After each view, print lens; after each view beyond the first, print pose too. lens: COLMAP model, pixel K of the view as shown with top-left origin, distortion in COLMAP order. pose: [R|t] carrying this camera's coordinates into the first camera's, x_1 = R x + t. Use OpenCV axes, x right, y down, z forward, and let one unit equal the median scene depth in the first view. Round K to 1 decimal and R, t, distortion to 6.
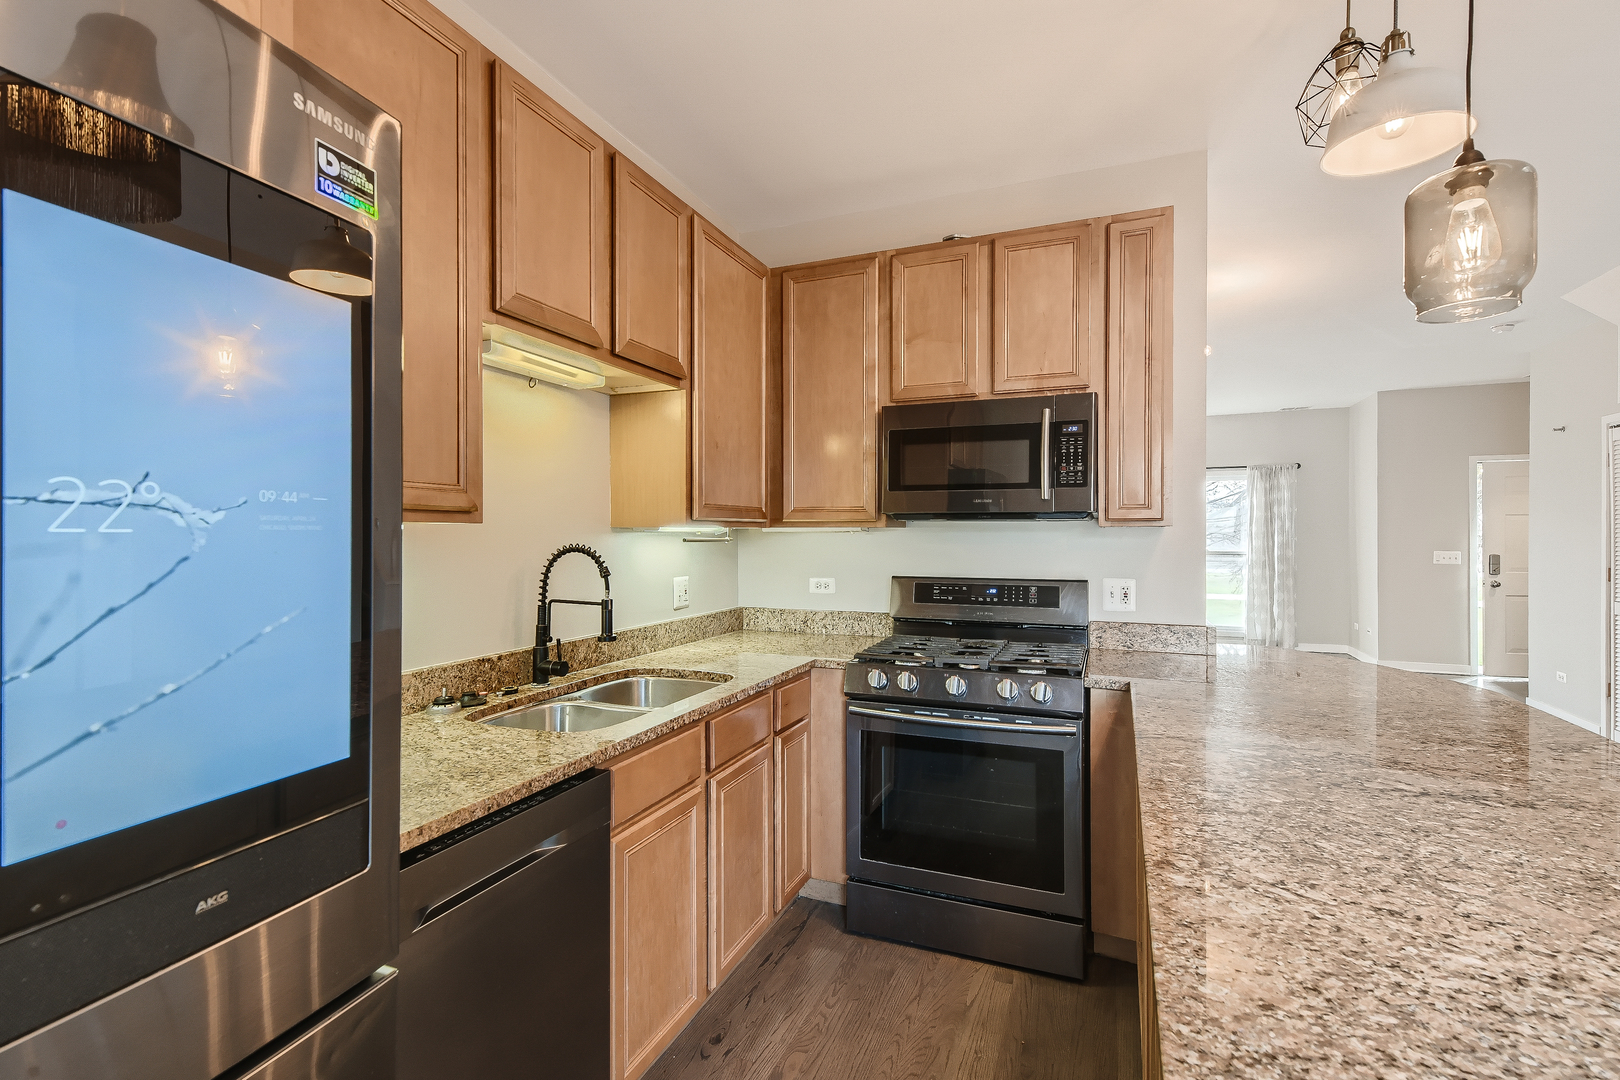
lens RADIAL K [[771.9, 0, 785.1], [0, 771.9, 530.5], [0, 0, 1]] dist [0.000645, 0.000259]
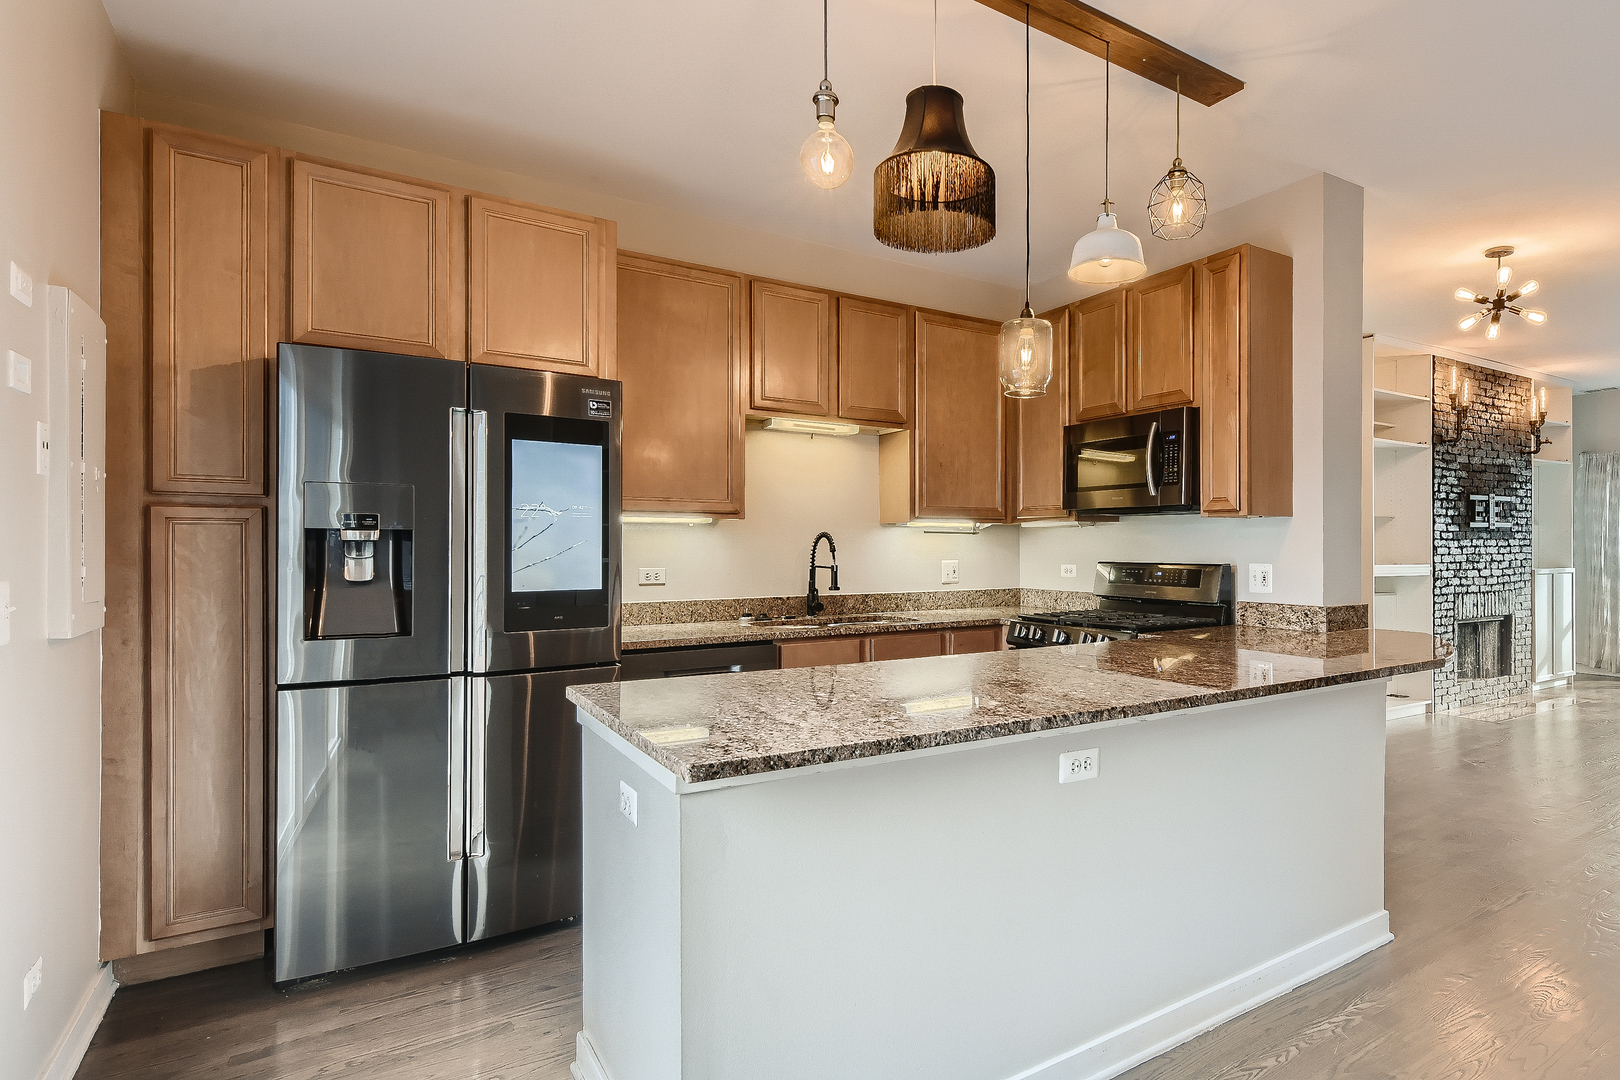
lens RADIAL K [[819.1, 0, 820.1], [0, 819.1, 539.9], [0, 0, 1]] dist [0.000890, -0.000288]
pose [[0.794326, 0.000233, -0.607491, 0.653905], [0.000202, 1.000000, 0.000648, 0.026801], [0.607491, -0.000637, 0.794326, -0.337263]]
